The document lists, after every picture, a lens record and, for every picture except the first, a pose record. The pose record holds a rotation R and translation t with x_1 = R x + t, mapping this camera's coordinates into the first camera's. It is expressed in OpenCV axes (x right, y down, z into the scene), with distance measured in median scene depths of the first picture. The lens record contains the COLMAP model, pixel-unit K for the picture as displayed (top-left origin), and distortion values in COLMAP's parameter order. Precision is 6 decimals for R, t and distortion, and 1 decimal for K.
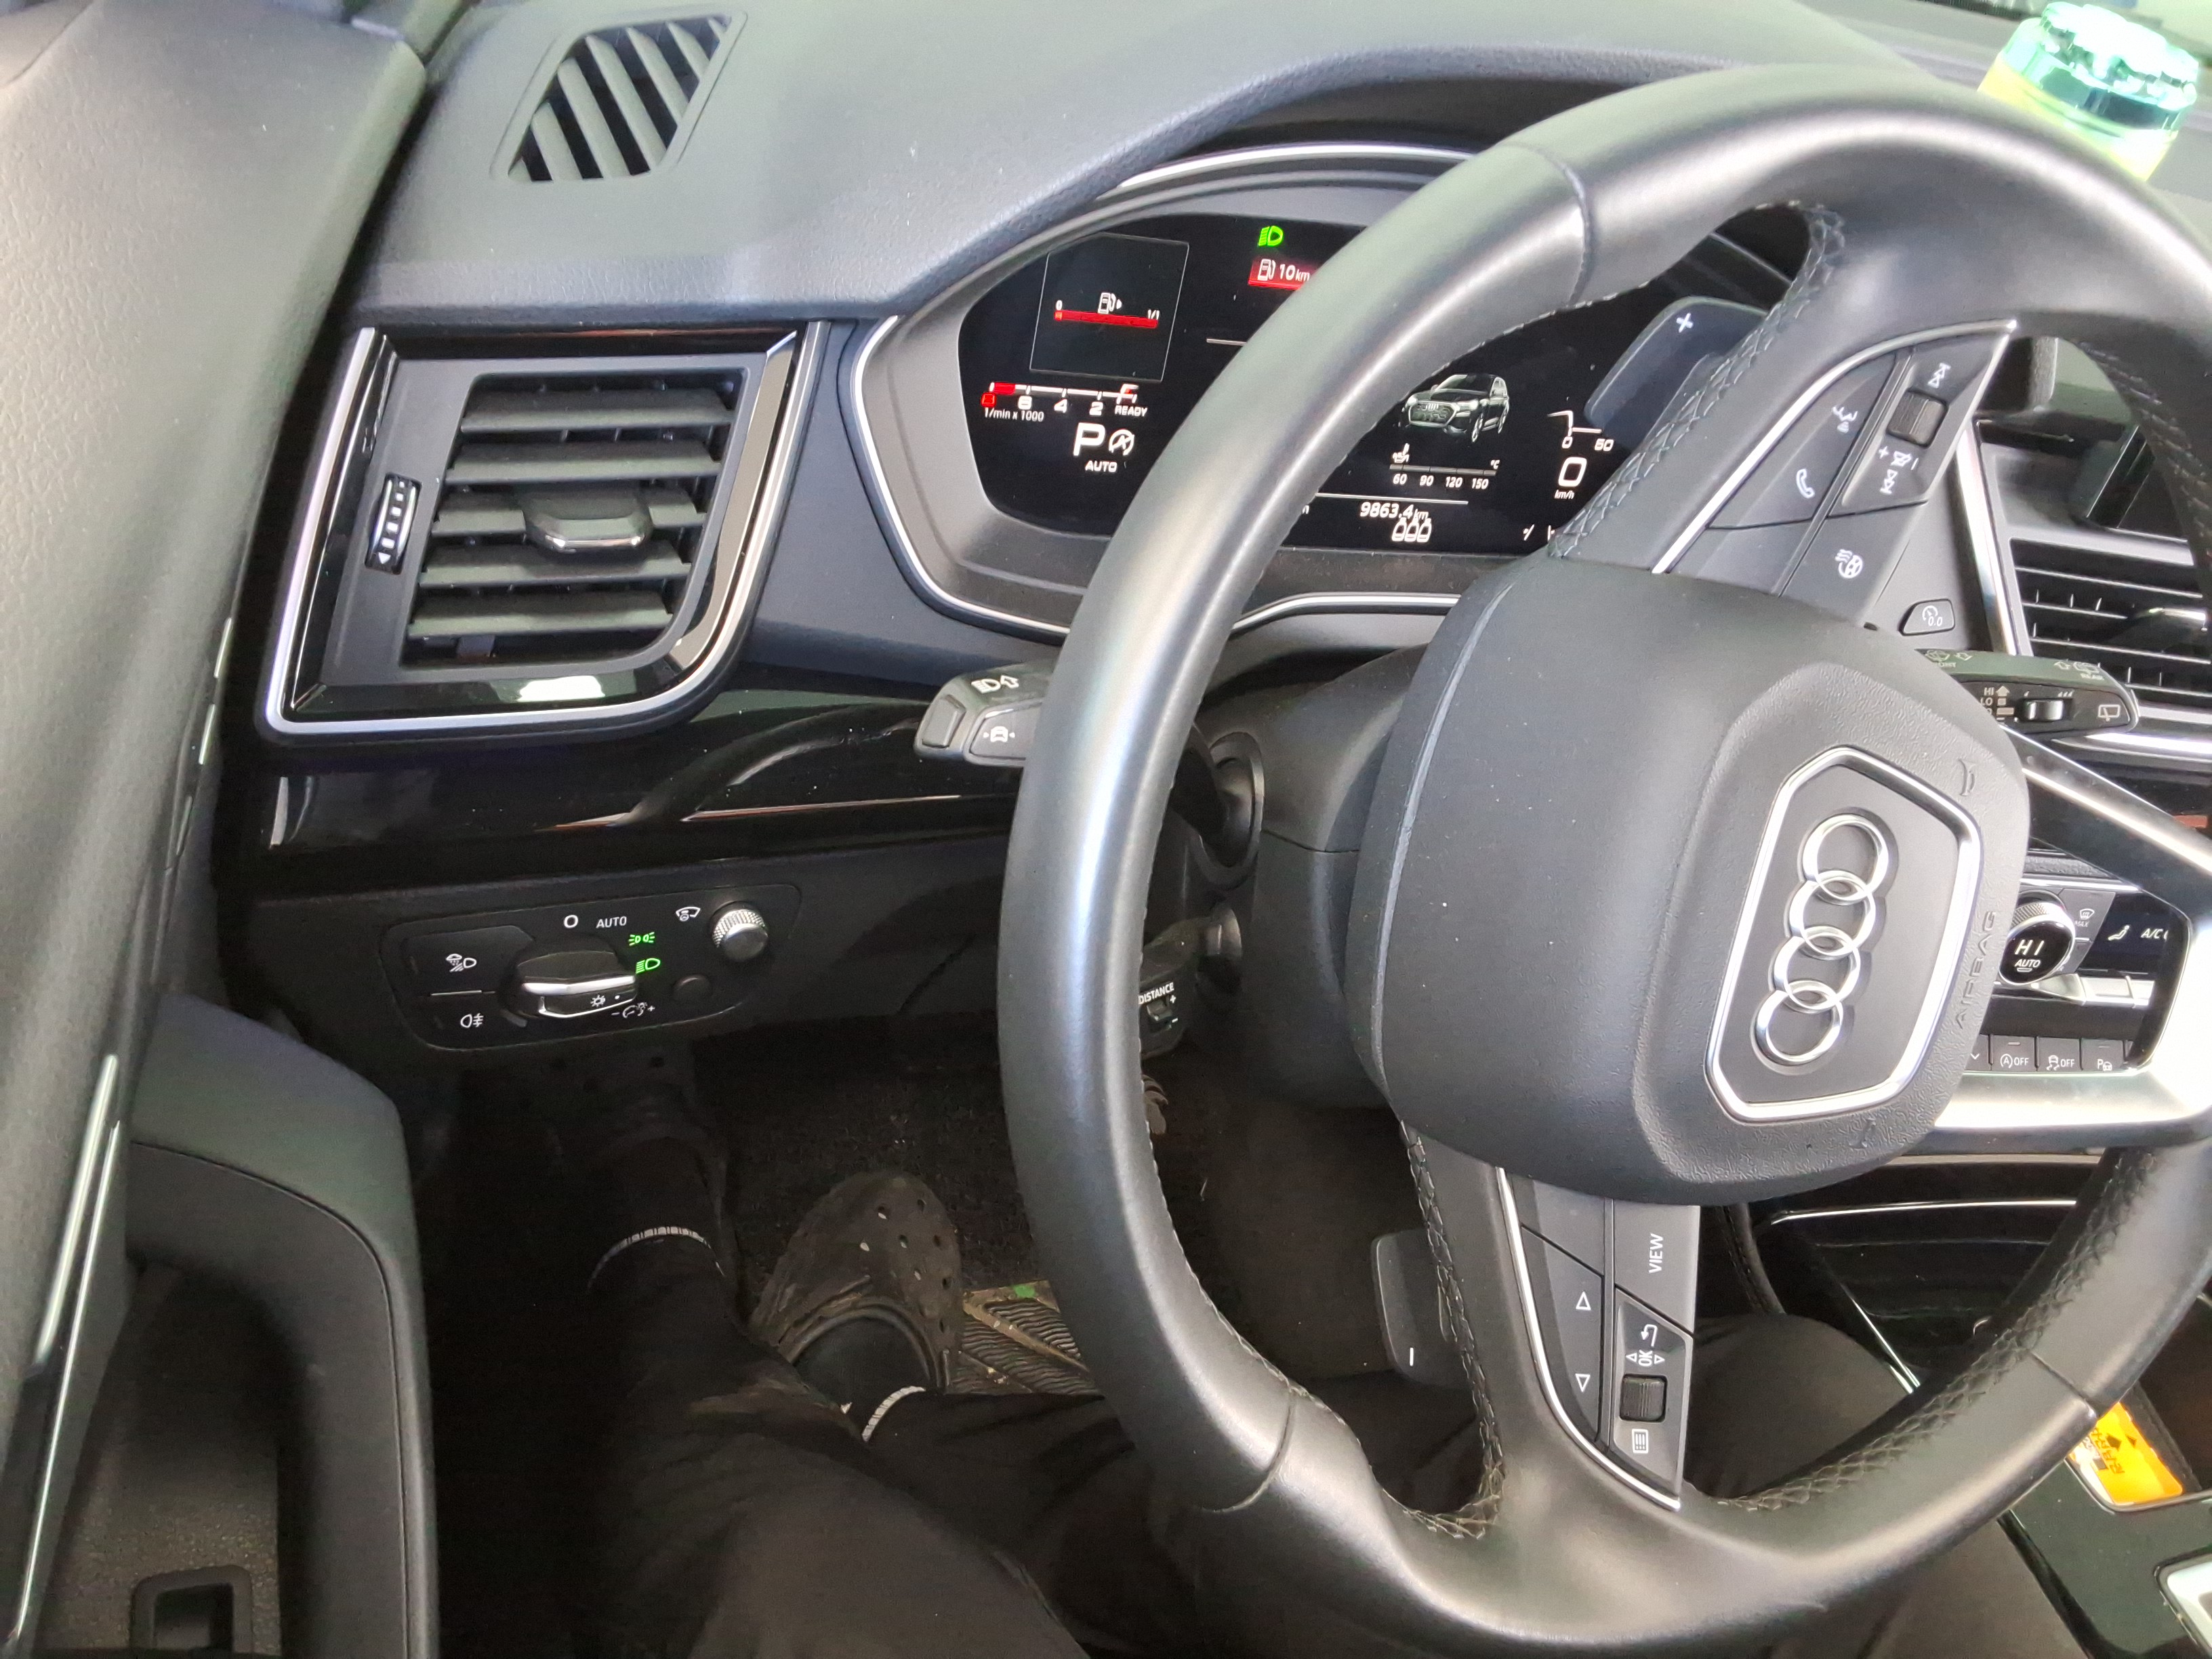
lens RADIAL K [[1785.0, 0, 1106.0], [0, 1785.0, 829.5], [0, 0, 1]] dist [0.159033, -0.296300]
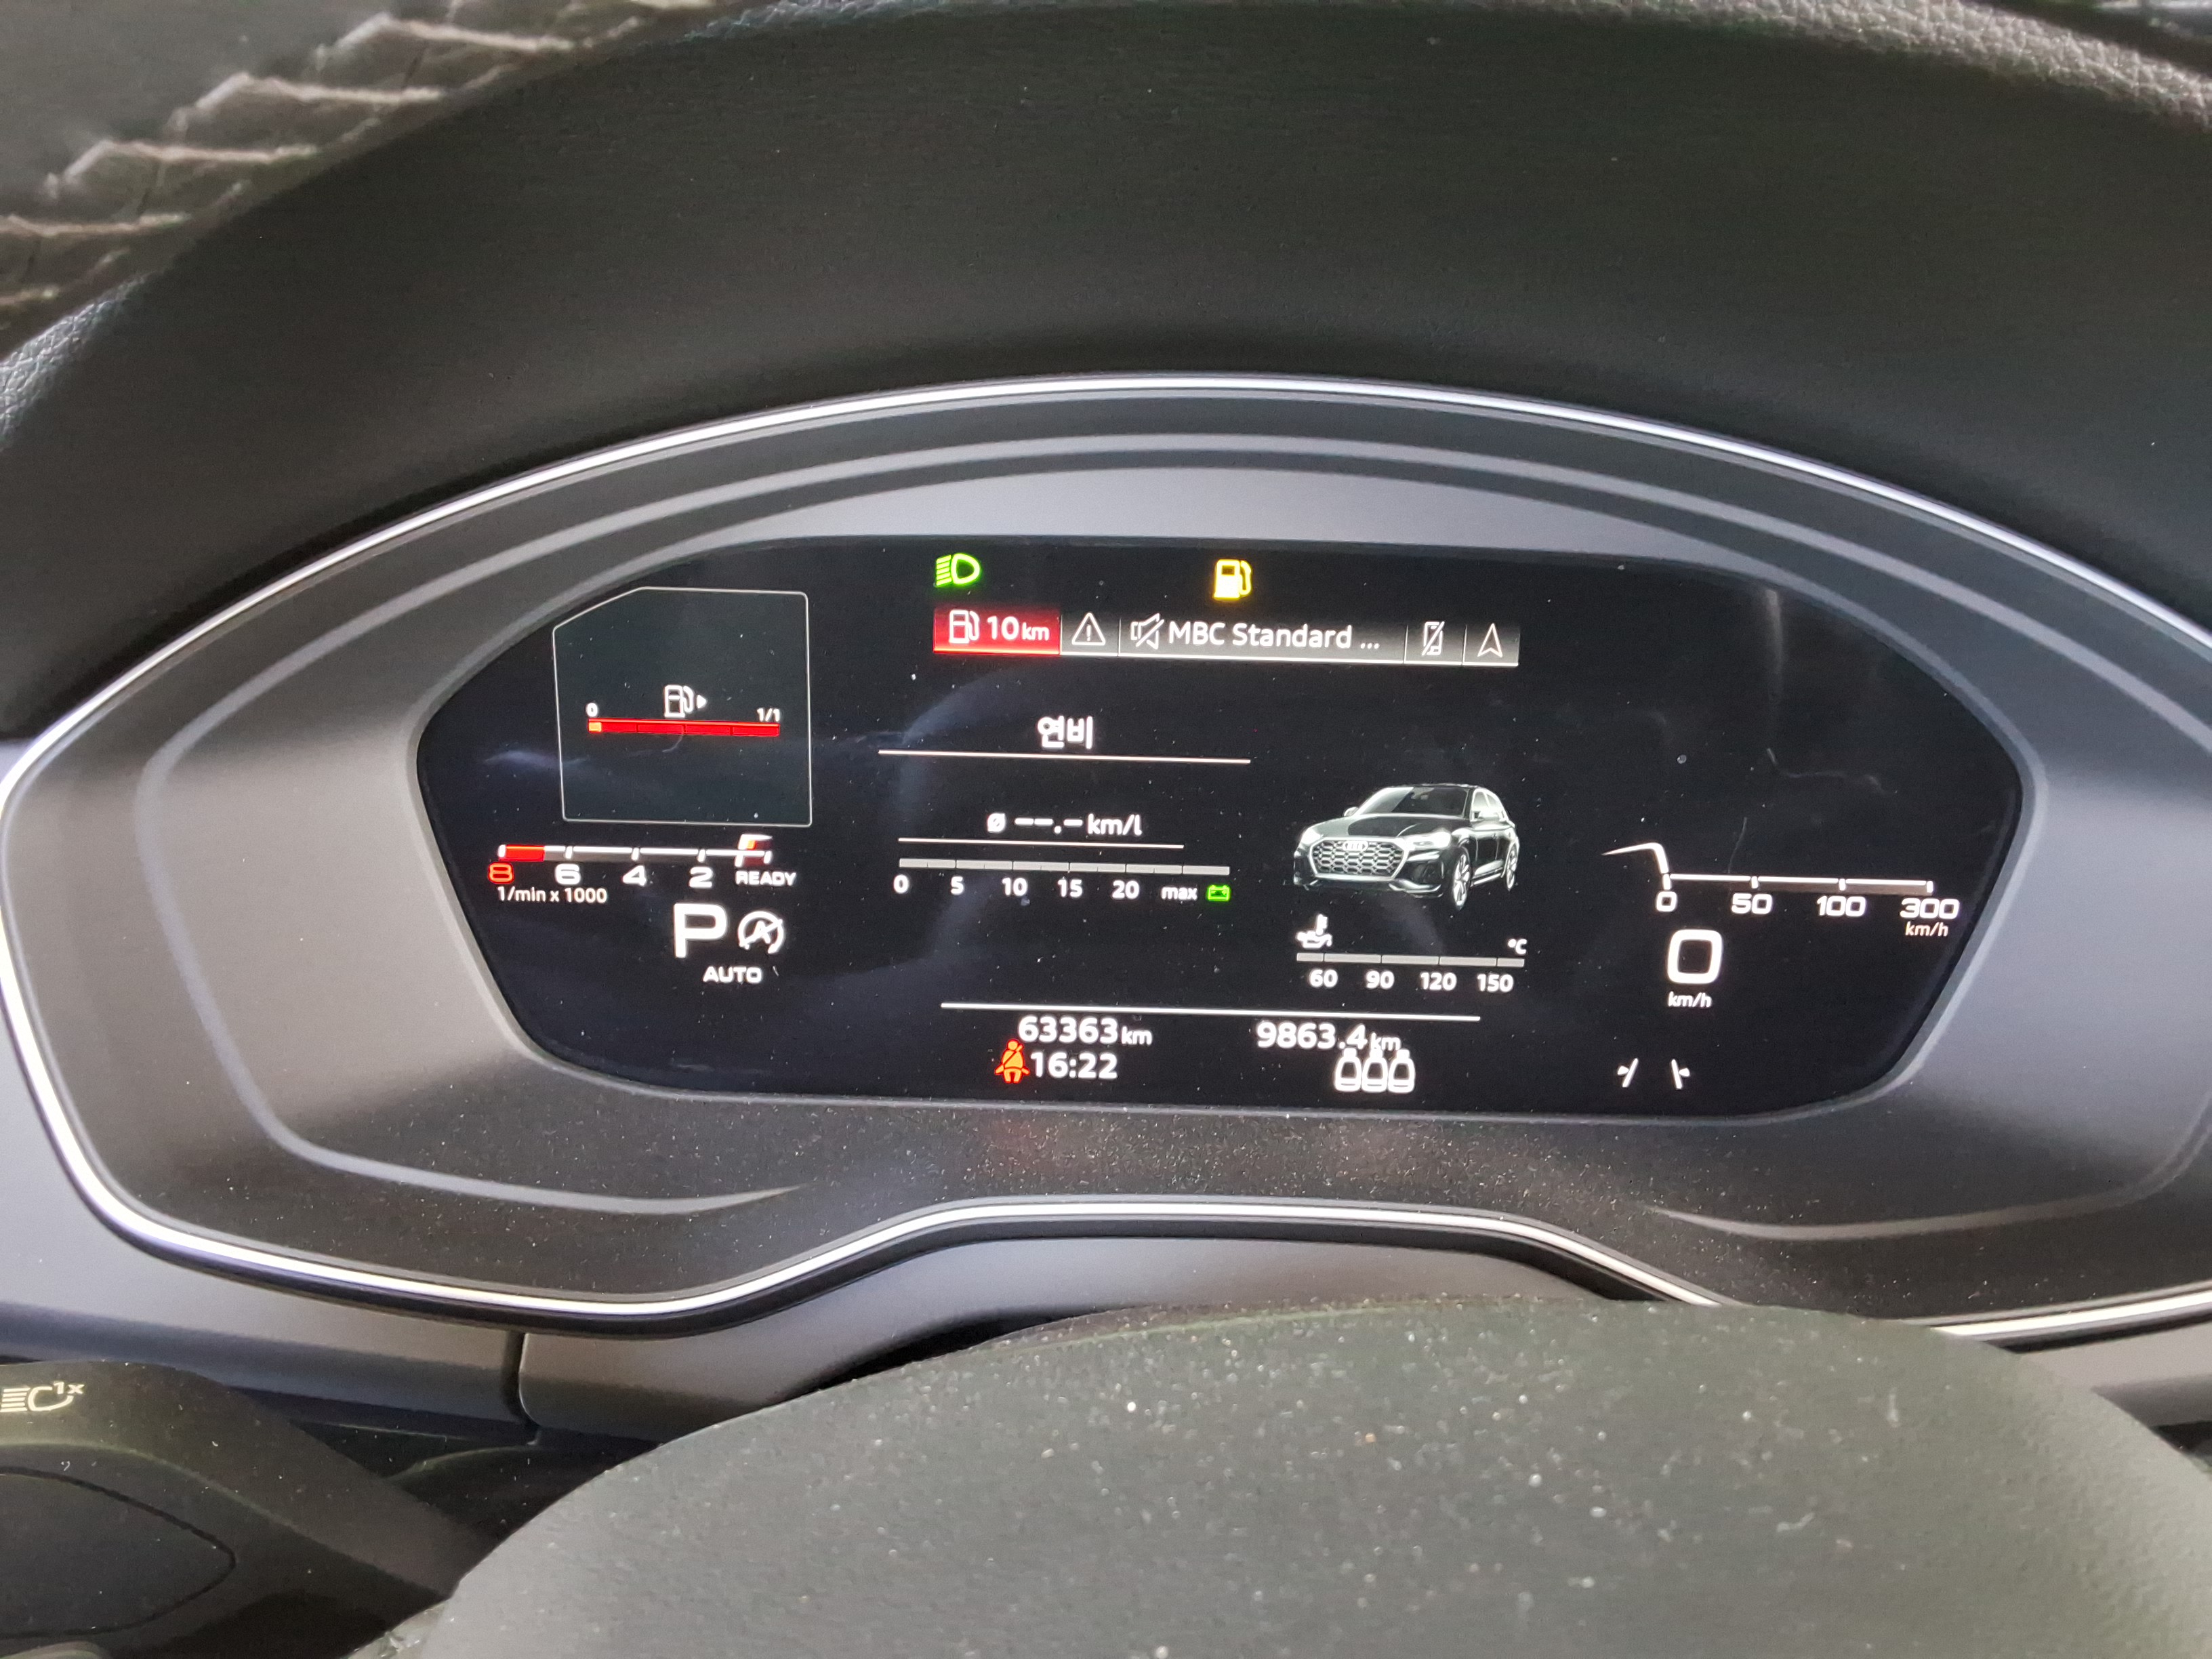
lens RADIAL K [[1785.0, 0, 1106.0], [0, 1785.0, 829.5], [0, 0, 1]] dist [0.159033, -0.296300]
pose [[0.934348, -0.073584, -0.348682, 0.299645], [-0.035783, 0.954132, -0.297241, -0.075458], [0.354560, 0.290203, 0.888858, 0.491308]]
